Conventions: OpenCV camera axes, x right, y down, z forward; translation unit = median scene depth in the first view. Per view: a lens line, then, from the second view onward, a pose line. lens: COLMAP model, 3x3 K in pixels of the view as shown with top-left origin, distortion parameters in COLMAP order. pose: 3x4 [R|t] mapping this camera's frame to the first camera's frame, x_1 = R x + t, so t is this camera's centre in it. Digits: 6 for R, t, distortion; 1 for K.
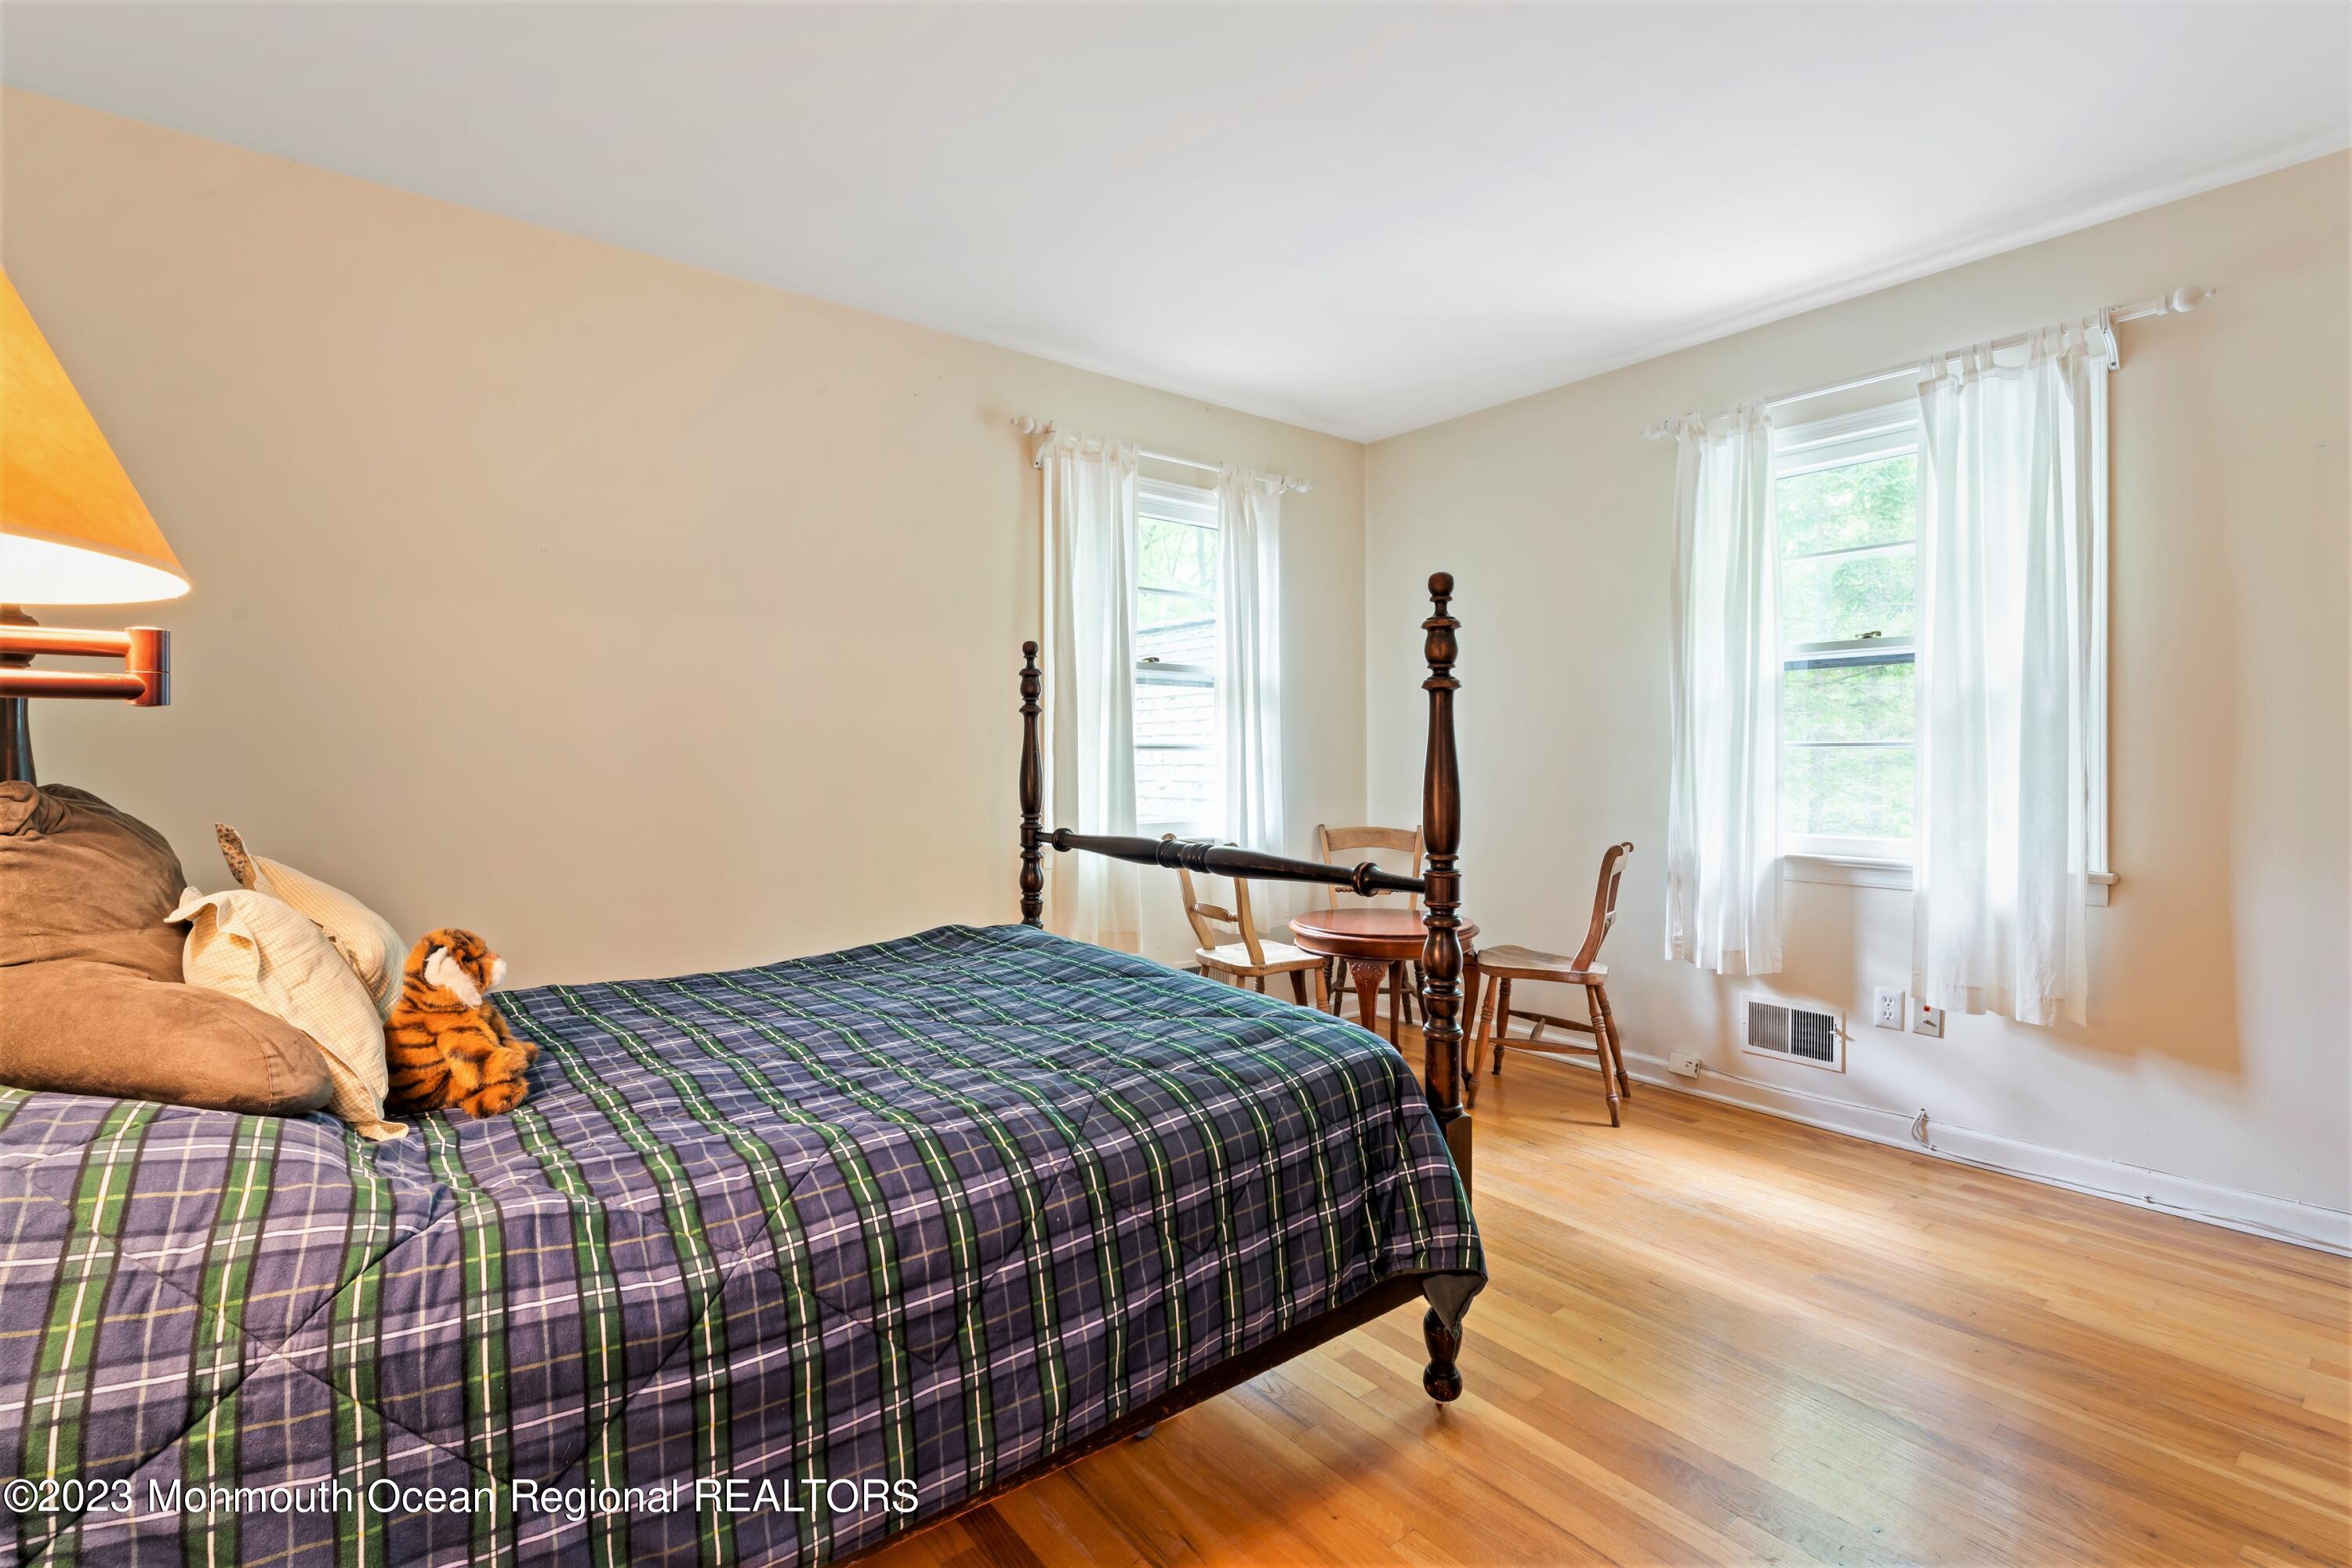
lens RADIAL K [[1076.3, 0, 1177.6], [0, 1076.3, 776.9], [0, 0, 1]] dist [0.023678, 0.000099]
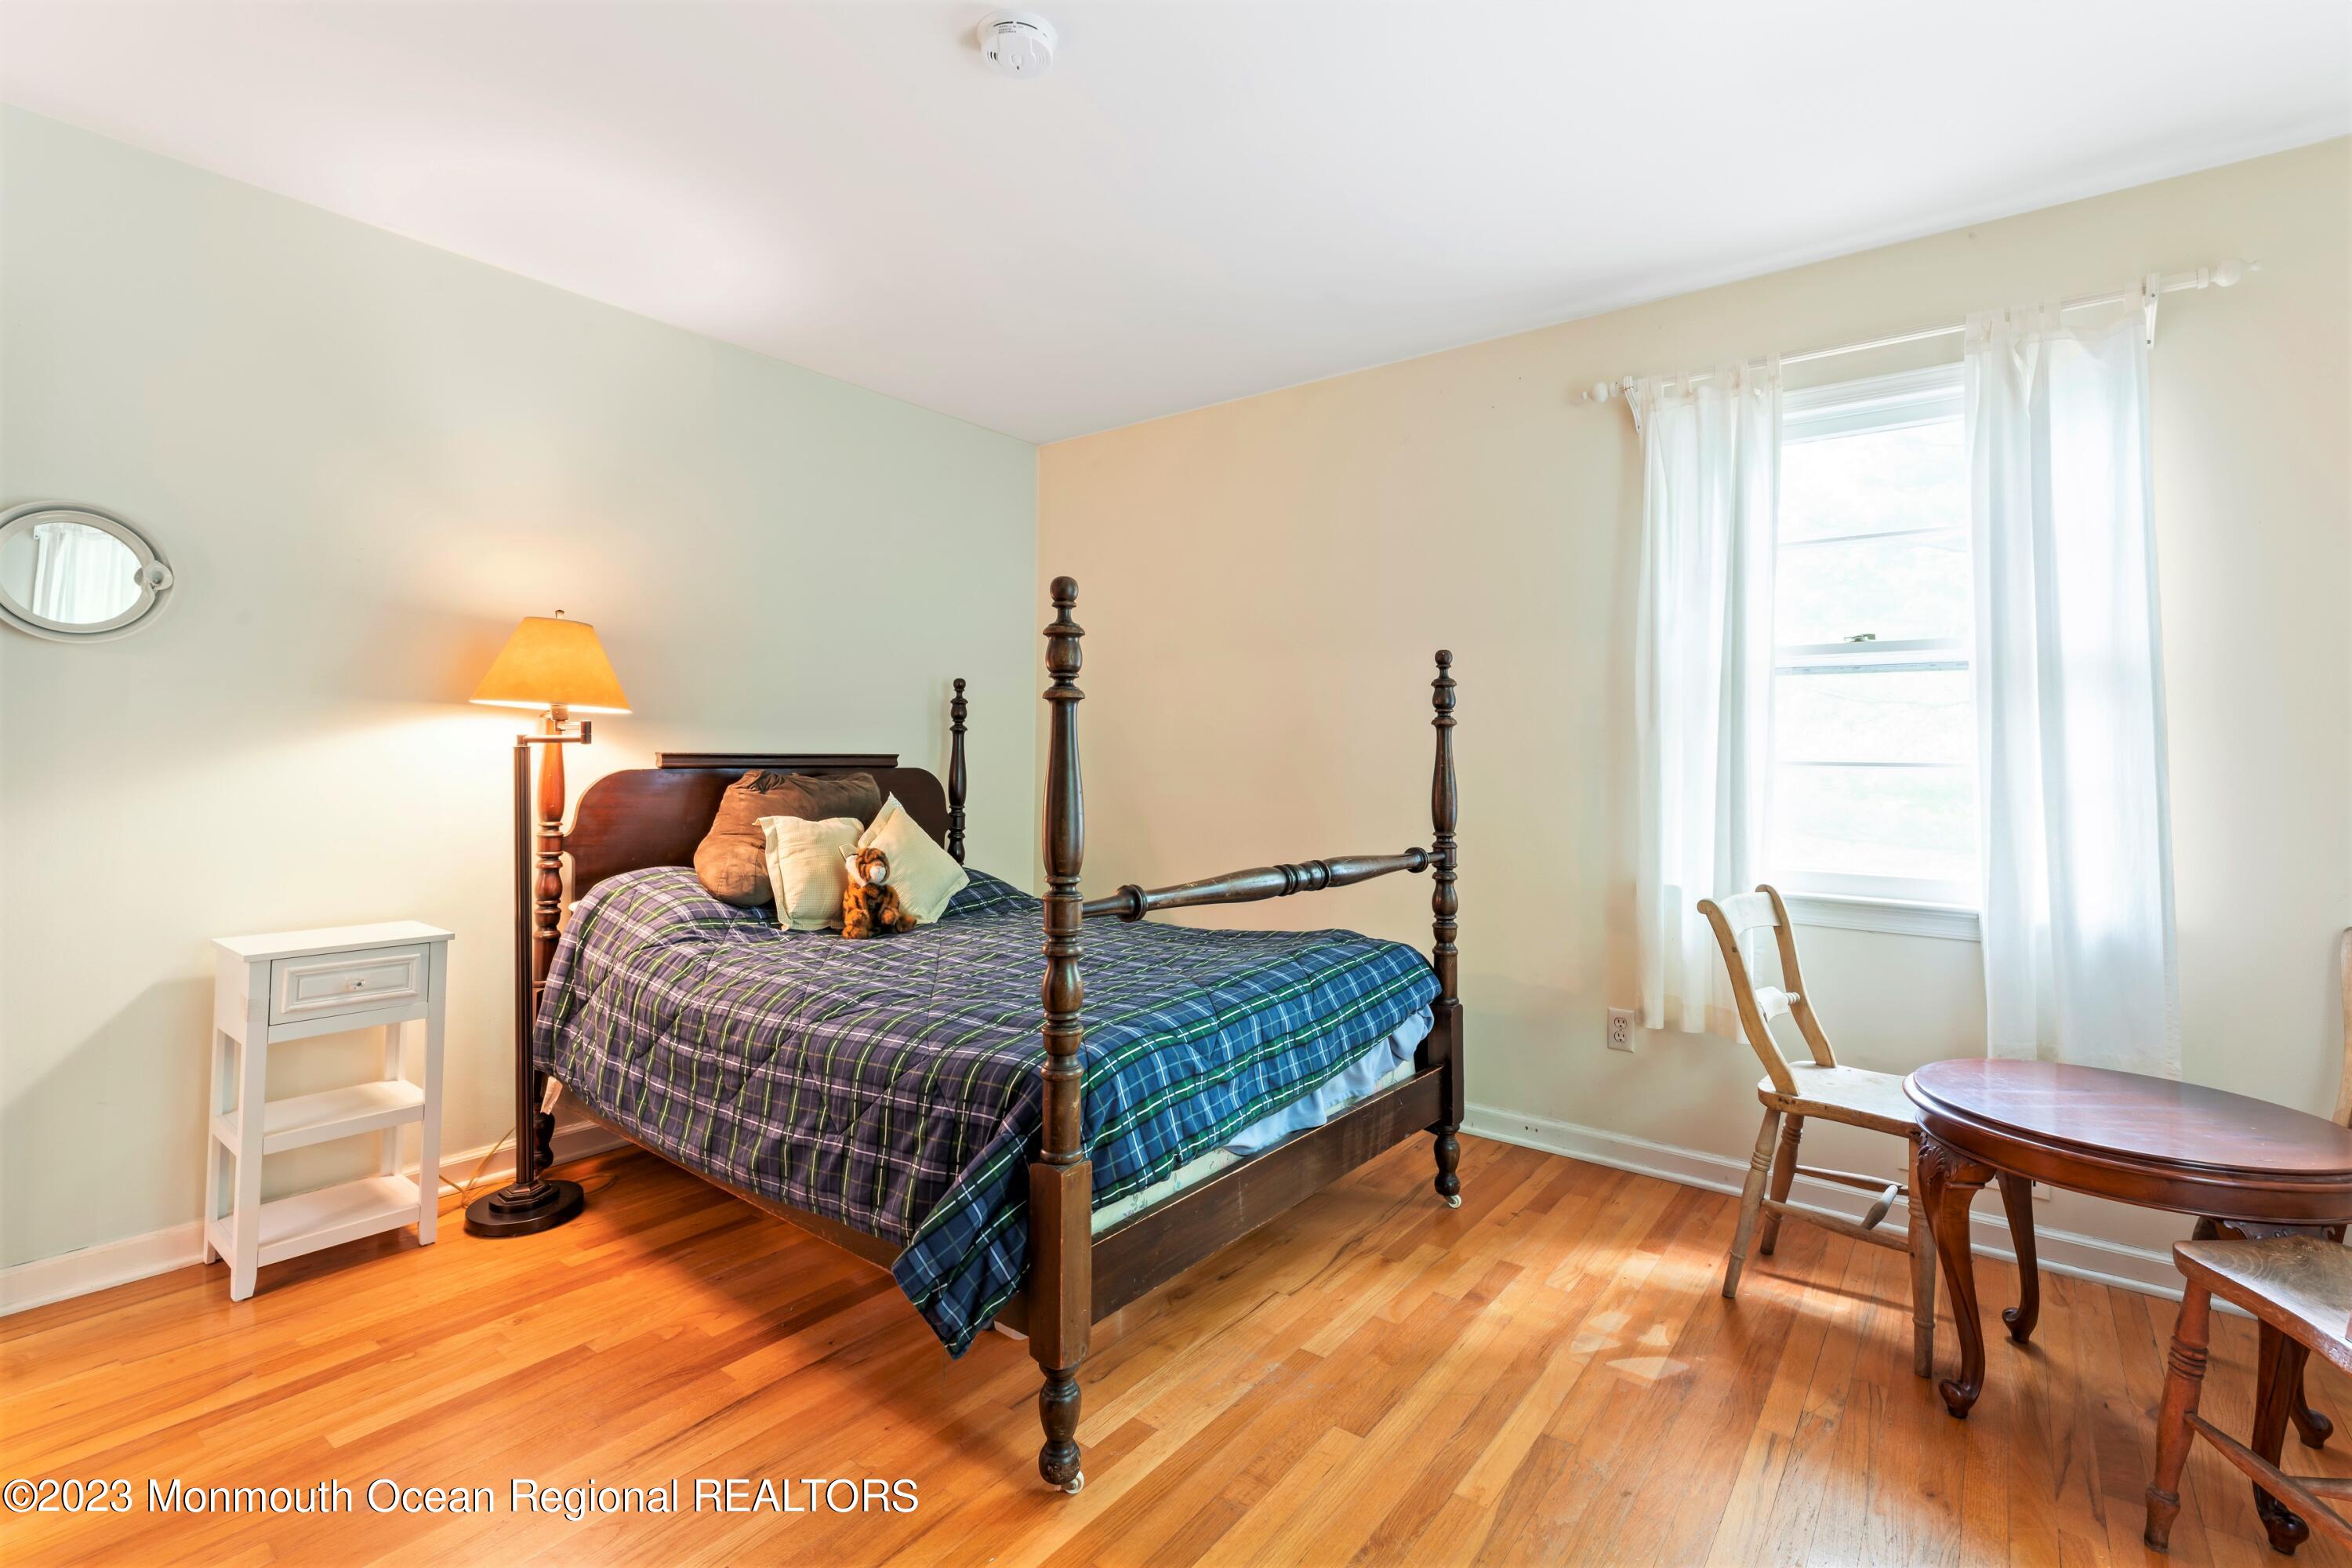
lens RADIAL K [[1076.3, 0, 1177.8], [0, 1076.3, 771.9], [0, 0, 1]] dist [0.023678, 0.000099]
pose [[0.256546, 0.021309, -0.966297, 0.726399], [-0.038183, 0.999200, 0.011898, -0.020675], [0.965777, 0.033843, 0.257155, 0.535741]]
